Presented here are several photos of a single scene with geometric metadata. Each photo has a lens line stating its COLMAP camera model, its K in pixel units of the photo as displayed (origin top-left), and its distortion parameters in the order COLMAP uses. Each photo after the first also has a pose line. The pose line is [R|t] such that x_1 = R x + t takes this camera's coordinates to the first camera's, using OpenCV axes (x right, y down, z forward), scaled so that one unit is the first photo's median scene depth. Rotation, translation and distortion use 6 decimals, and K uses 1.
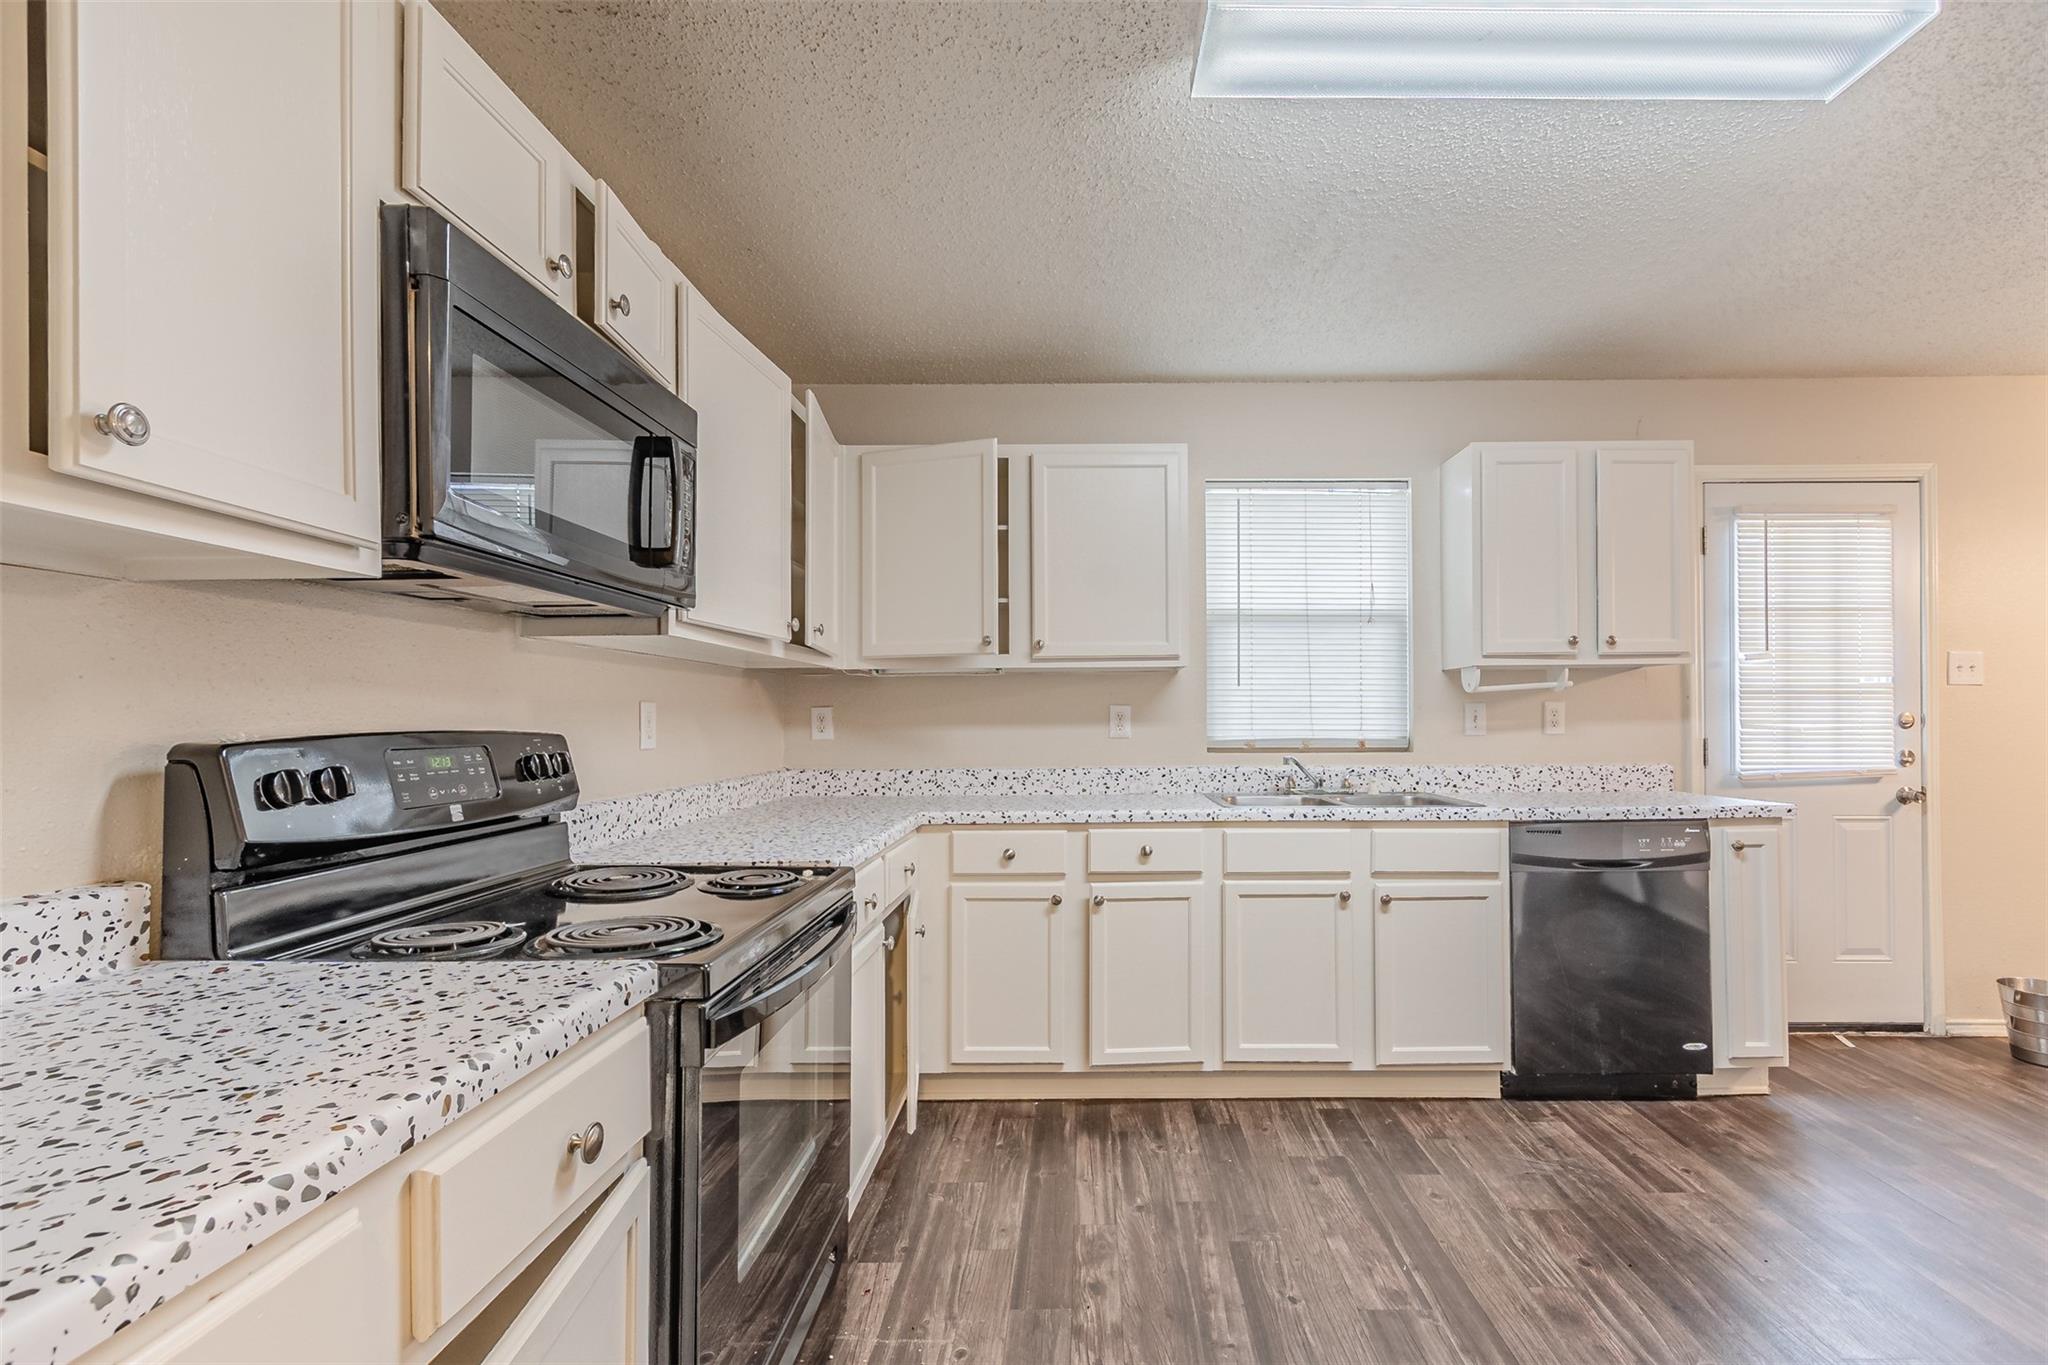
lens RADIAL K [[904.7, 0, 1093.4], [0, 904.7, 717.7], [0, 0, 1]] dist [0.001752, -0.000774]
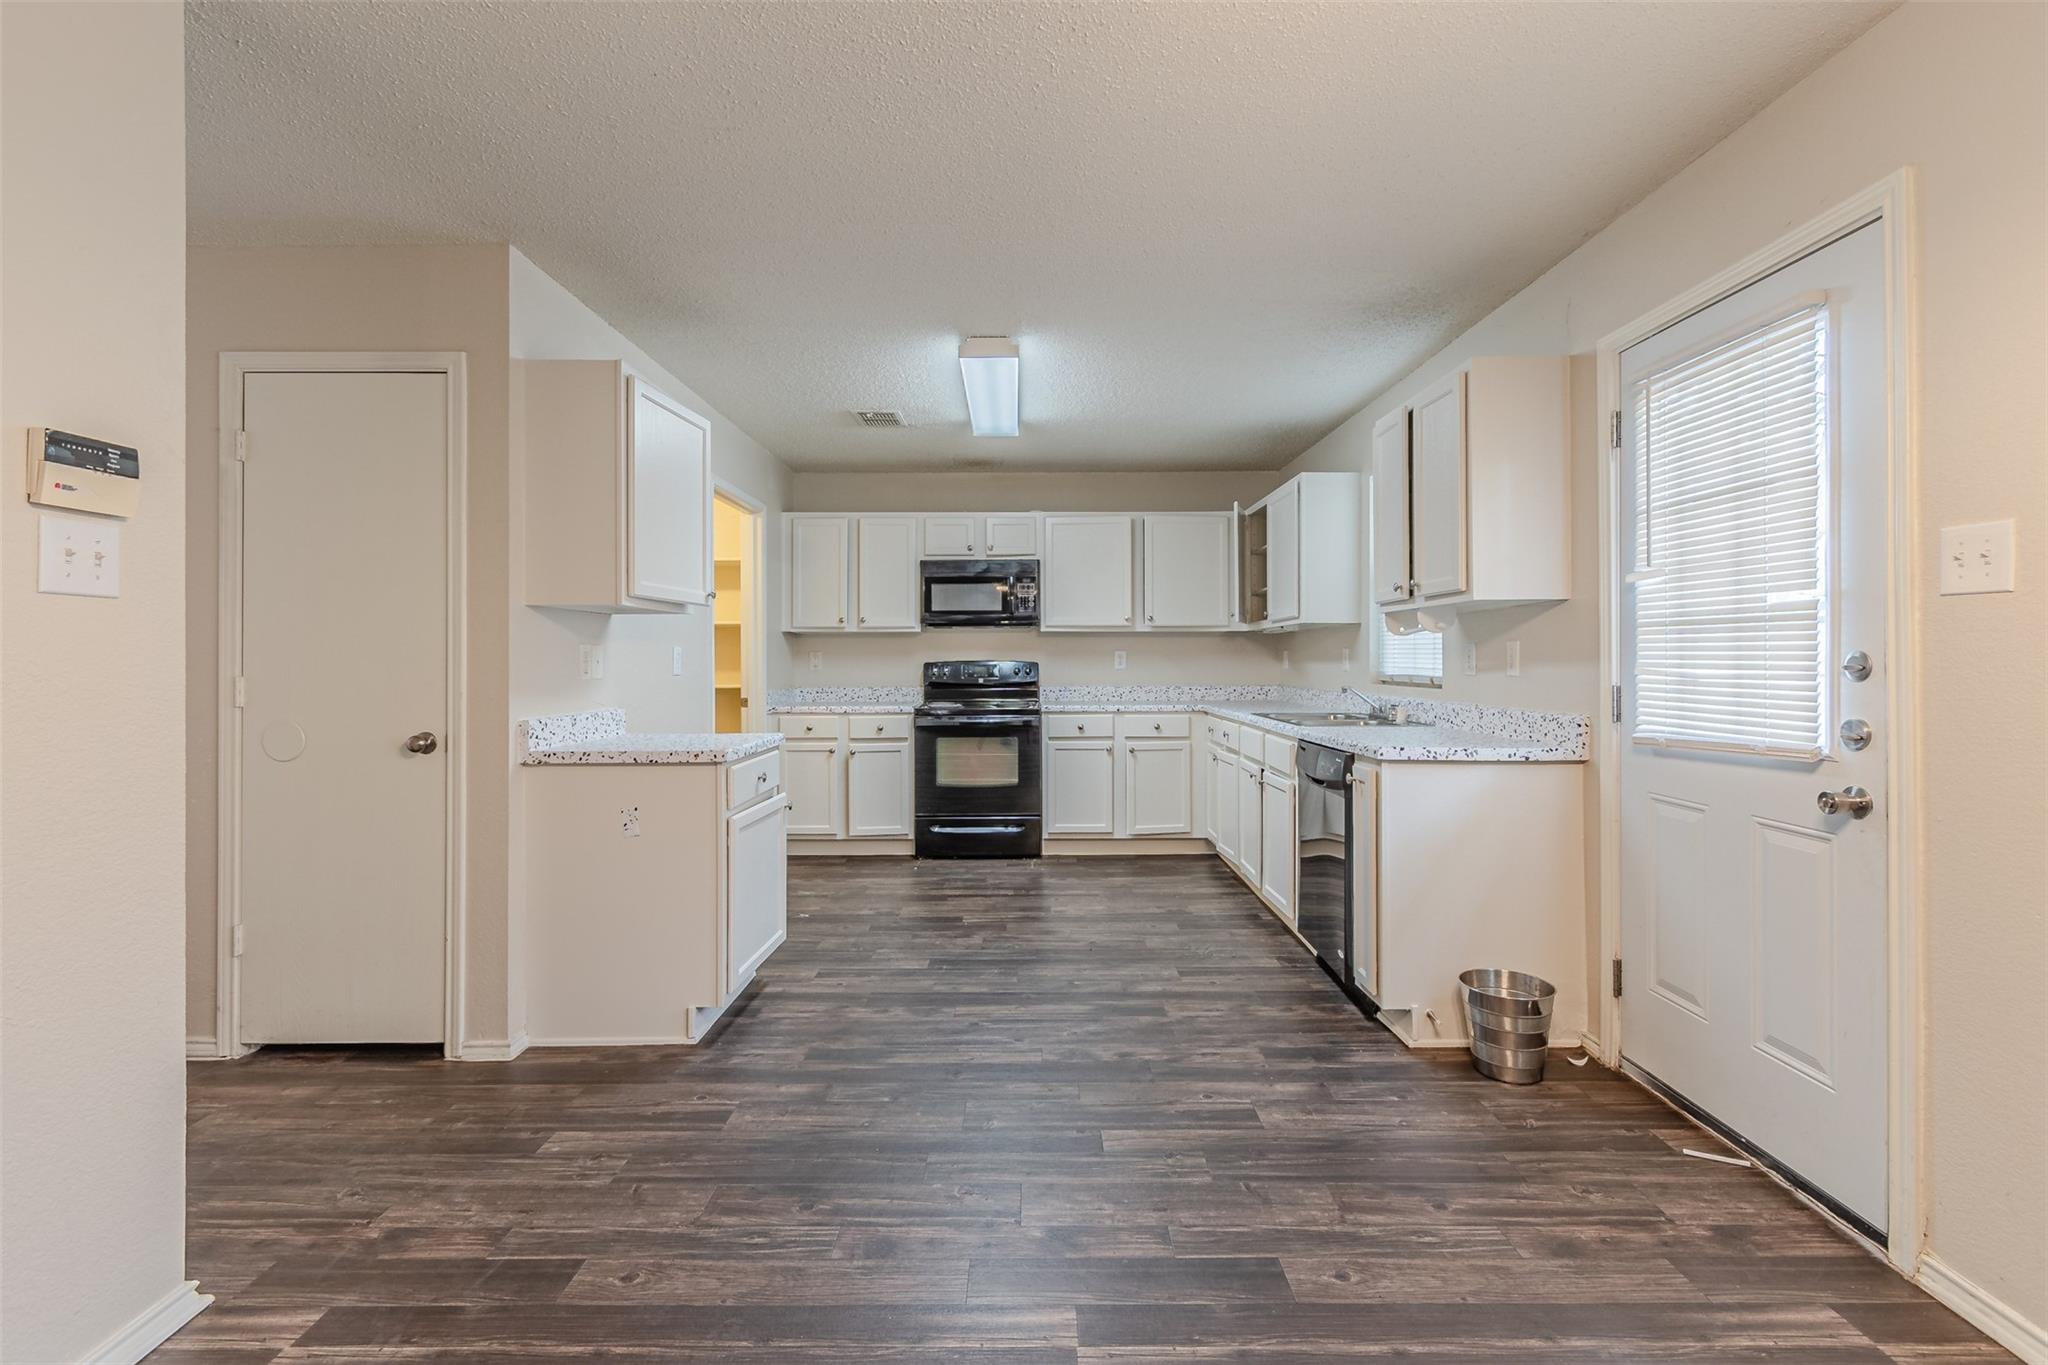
lens RADIAL K [[904.7, 0, 1014.8], [0, 904.7, 655.1], [0, 0, 1]] dist [0.001752, -0.000774]
pose [[-0.008211, 0.000371, -0.999966, 1.461065], [0.003936, 0.999992, 0.000339, -0.005367], [0.999959, -0.003933, -0.008212, 0.497981]]
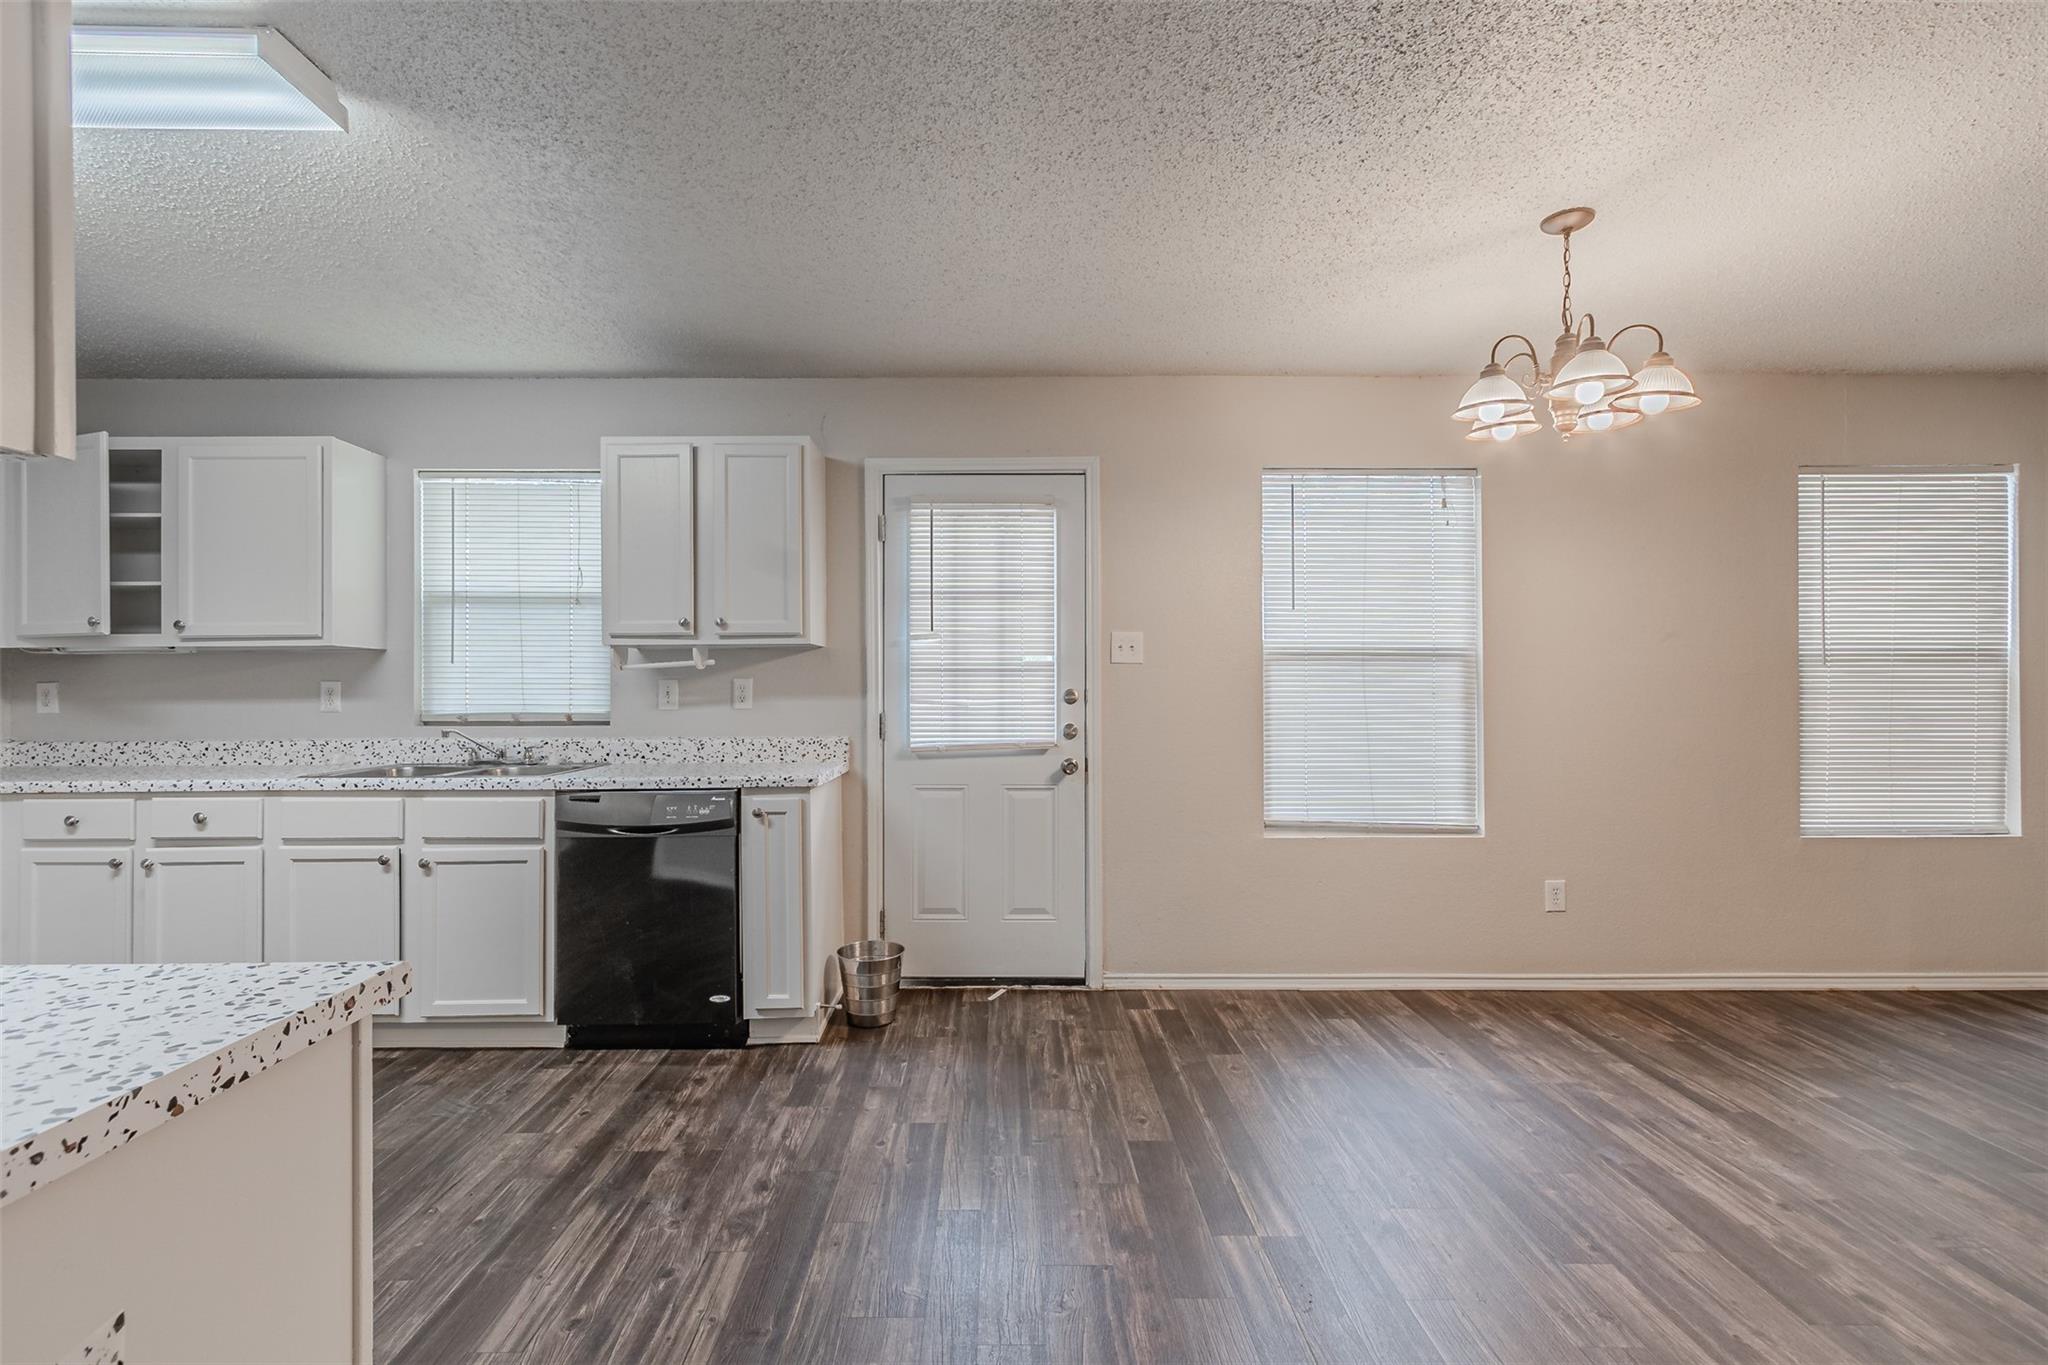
lens RADIAL K [[904.7, 0, 1011.1], [0, 904.7, 682.5], [0, 0, 1]] dist [0.001752, -0.000774]
pose [[0.999868, 0.001611, 0.016152, 0.816076], [-0.001560, 0.999994, -0.003120, -0.009942], [-0.016156, 0.003094, 0.999865, -0.073977]]
